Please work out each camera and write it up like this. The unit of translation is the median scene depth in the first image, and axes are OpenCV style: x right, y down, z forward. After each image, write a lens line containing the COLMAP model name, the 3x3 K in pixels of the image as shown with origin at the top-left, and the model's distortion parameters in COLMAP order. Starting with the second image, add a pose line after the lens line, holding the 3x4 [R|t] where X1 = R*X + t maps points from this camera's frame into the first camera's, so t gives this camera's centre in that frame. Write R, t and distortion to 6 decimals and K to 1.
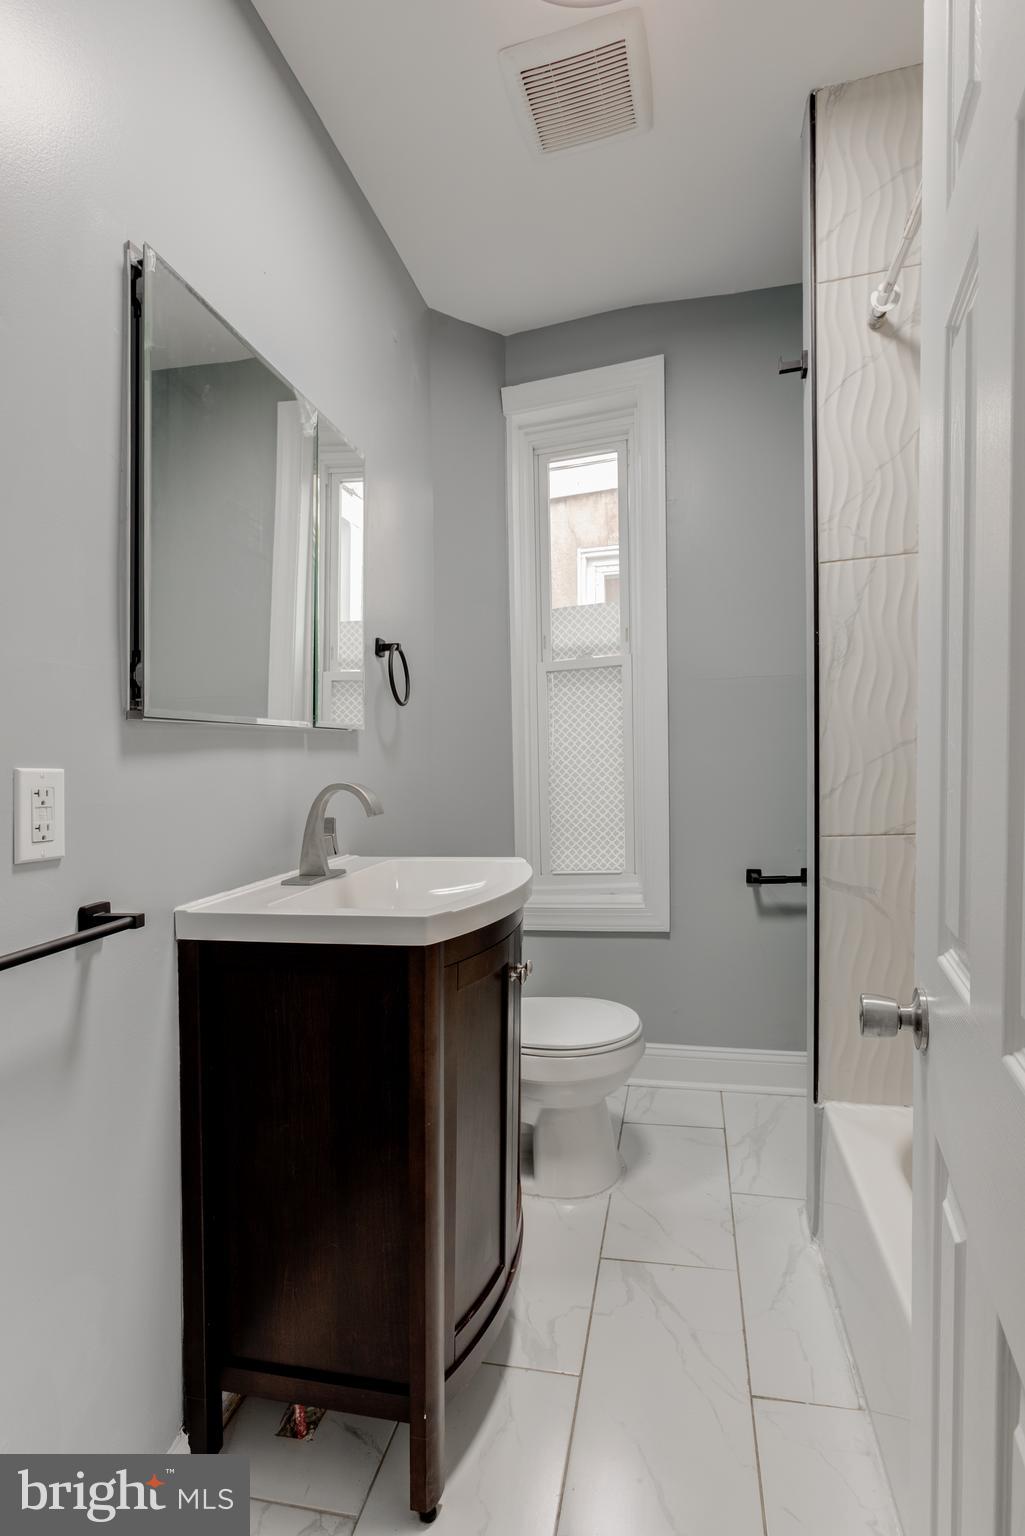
lens RADIAL K [[703.2, 0, 445.9], [0, 703.2, 766.8], [0, 0, 1]] dist [-0.001548, 0.000010]
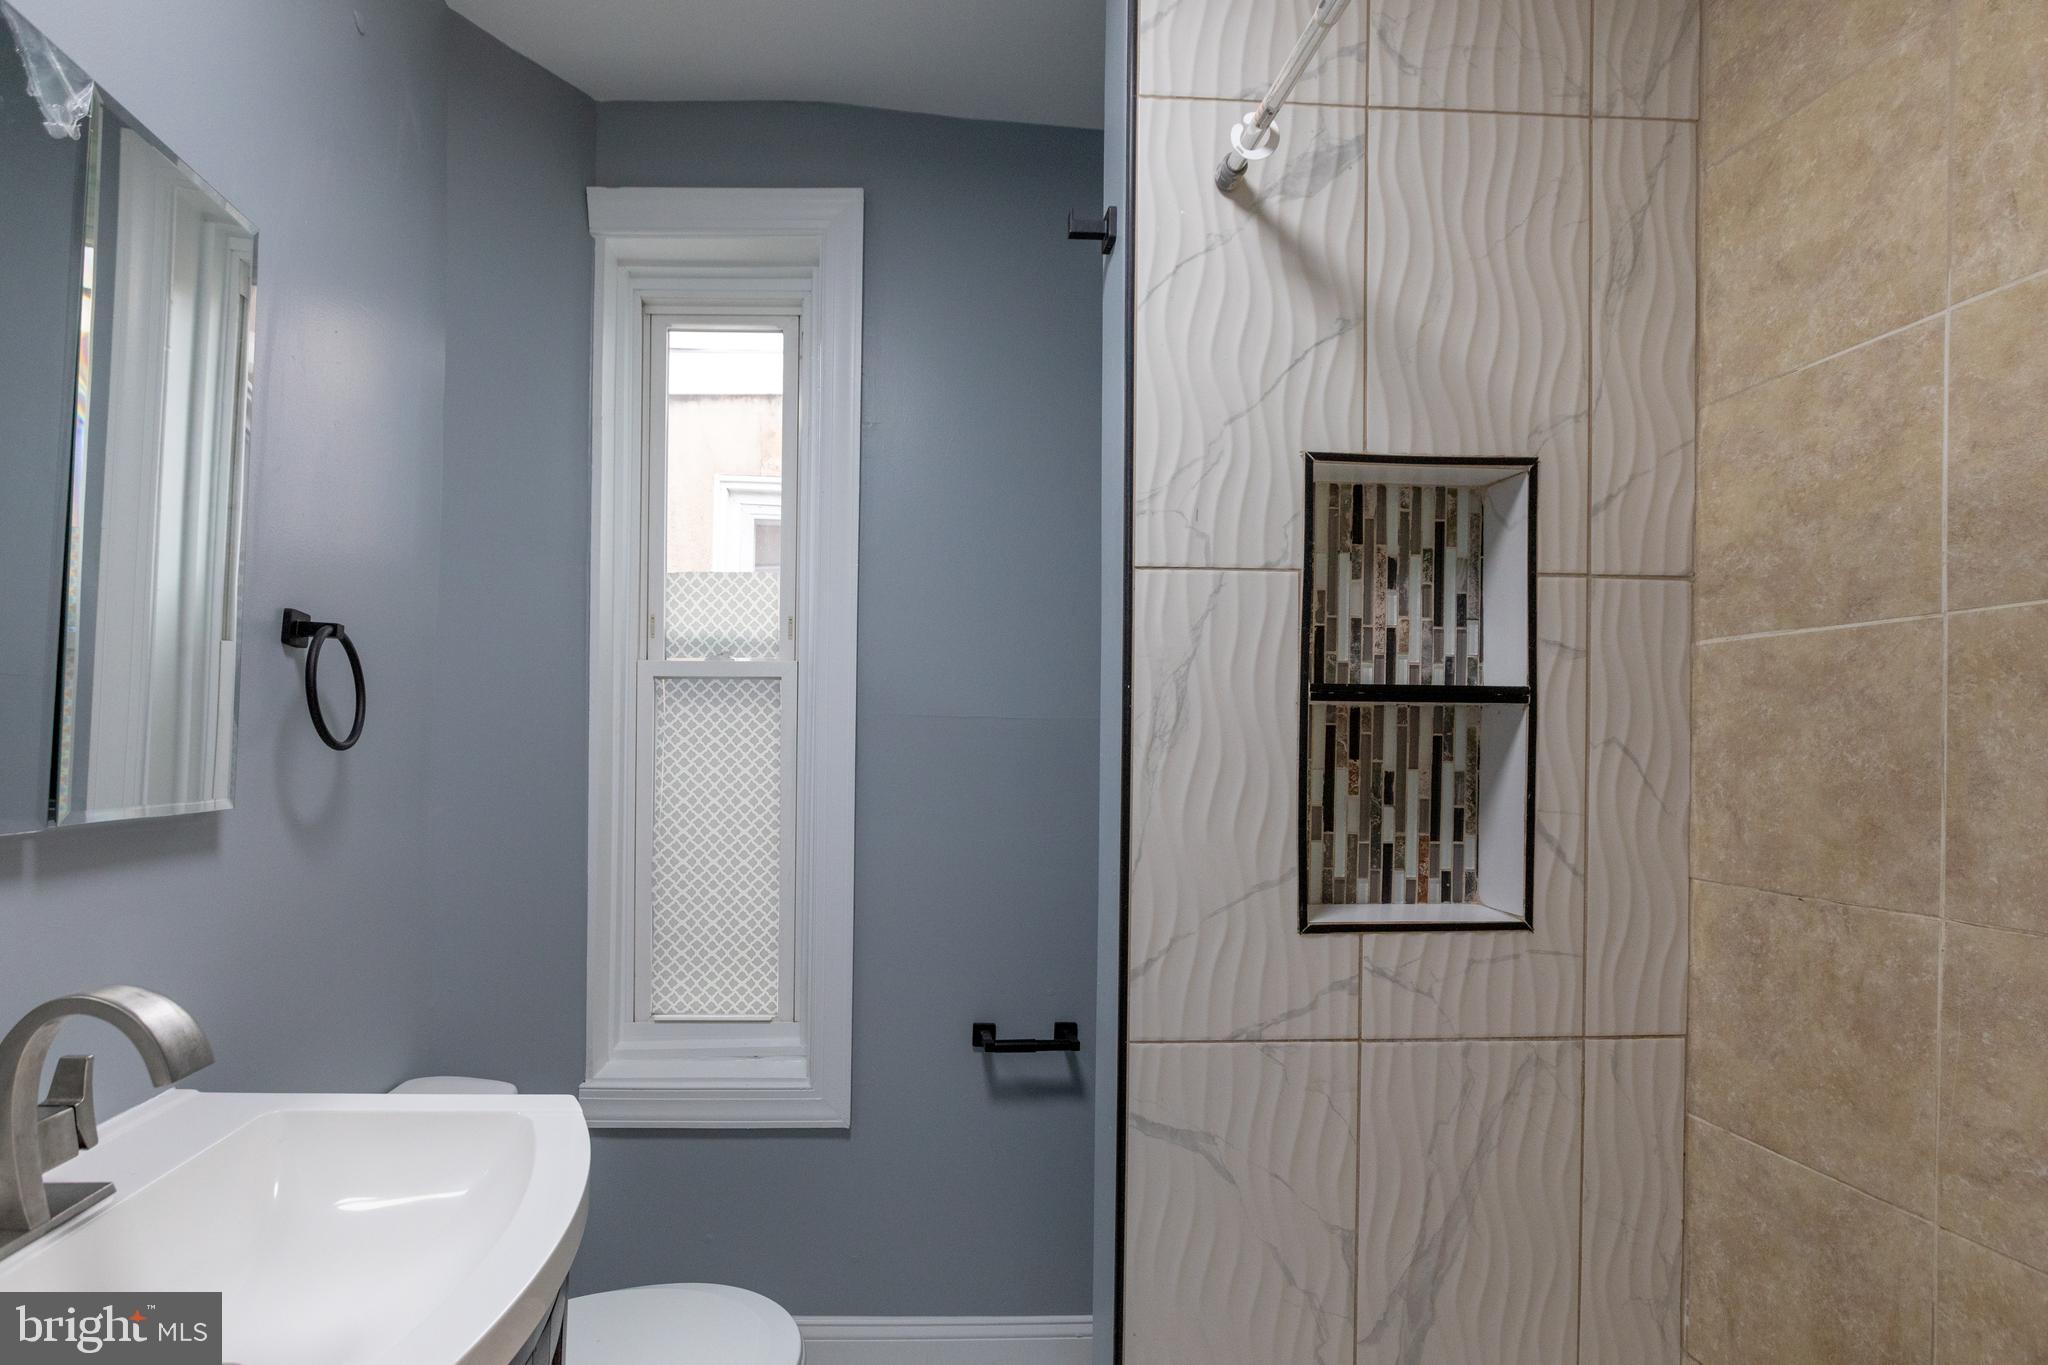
lens RADIAL K [[937.7, 0, 931.1], [0, 937.7, 679.3], [0, 0, 1]] dist [-0.001548, 0.000010]
pose [[0.914015, 0.042938, 0.403402, 0.044753], [-0.008863, 0.996259, -0.085959, -0.077655], [-0.405584, 0.074992, 0.910976, 0.222404]]
